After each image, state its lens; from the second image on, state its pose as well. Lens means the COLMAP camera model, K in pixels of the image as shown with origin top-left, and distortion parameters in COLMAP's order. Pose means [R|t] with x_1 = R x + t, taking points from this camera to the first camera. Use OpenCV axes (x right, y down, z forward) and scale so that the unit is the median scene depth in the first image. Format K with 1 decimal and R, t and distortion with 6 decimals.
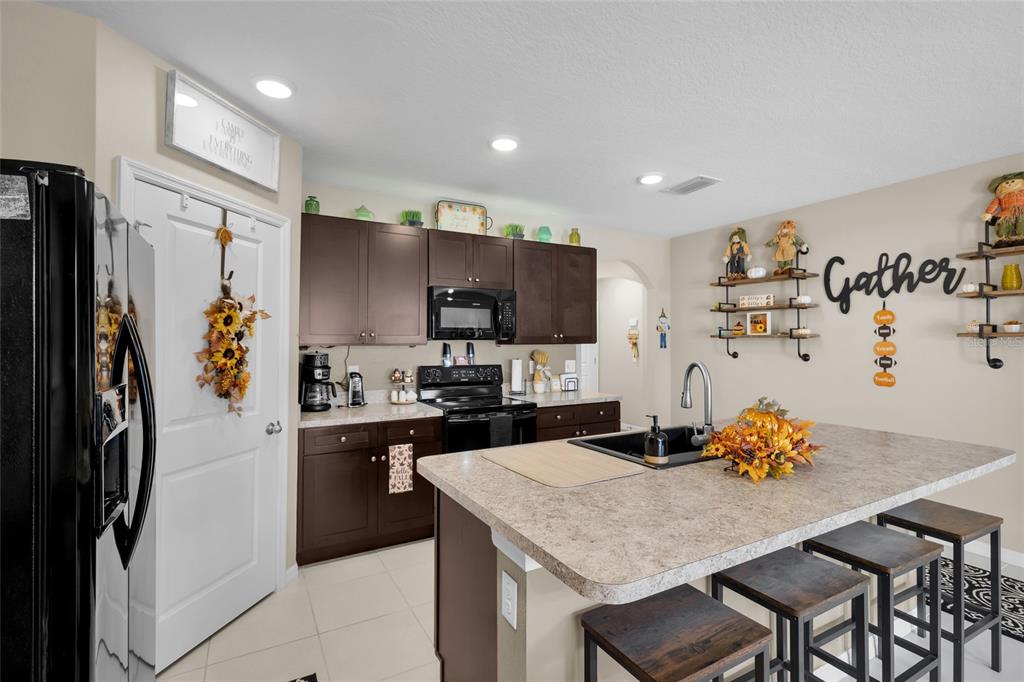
lens RADIAL K [[468.1, 0, 513.8], [0, 468.1, 341.5], [0, 0, 1]] dist [0.009355, -0.000395]
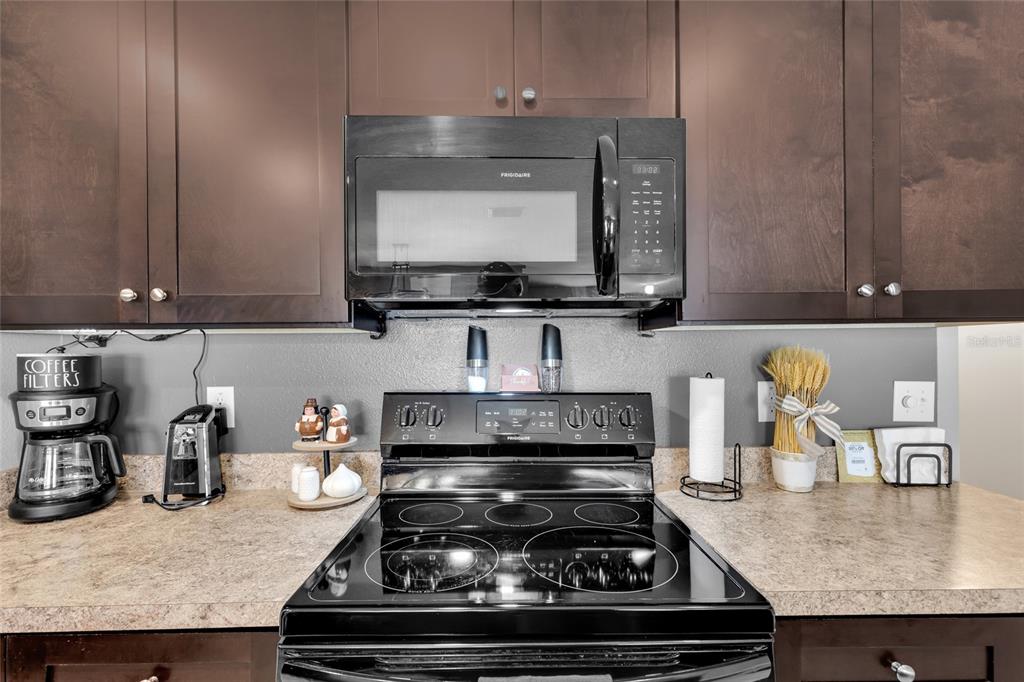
lens RADIAL K [[468.1, 0, 508.8], [0, 468.1, 347.5], [0, 0, 1]] dist [0.009355, -0.000395]
pose [[0.878388, -0.003079, -0.477937, 0.040353], [0.005914, 0.999973, 0.004426, 0.017143], [0.477911, -0.006714, 0.878383, 0.674253]]
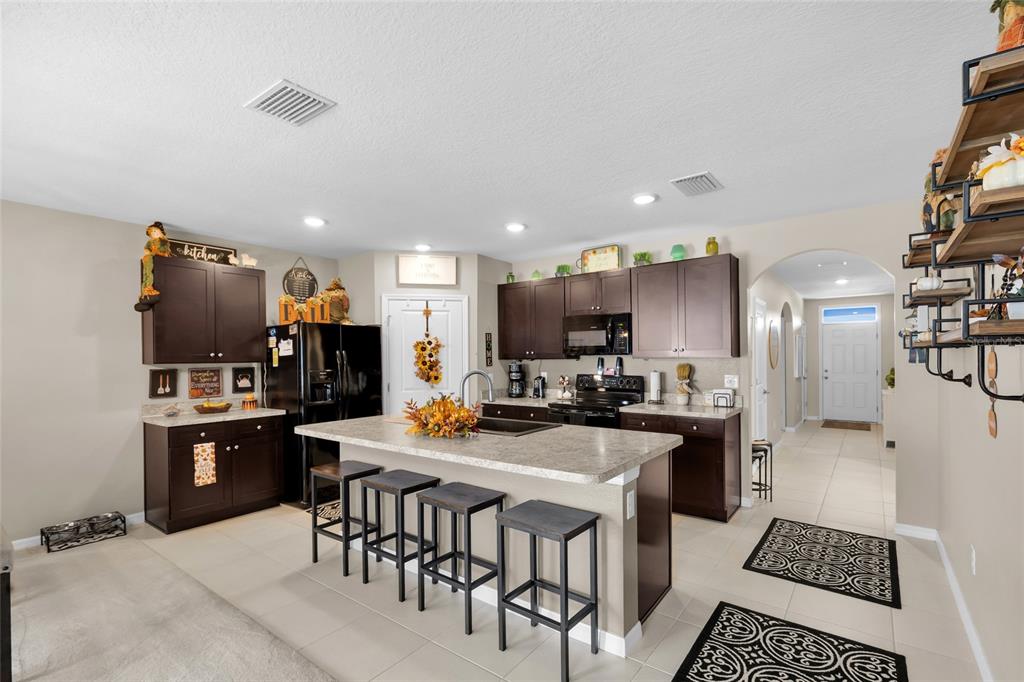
lens RADIAL K [[468.1, 0, 506.2], [0, 468.1, 359.5], [0, 0, 1]] dist [0.009355, -0.000395]
pose [[0.382454, 0.002737, -0.923971, 0.903277], [0.010141, 0.999923, 0.007160, -0.002414], [0.923919, -0.012108, 0.382396, 0.254054]]
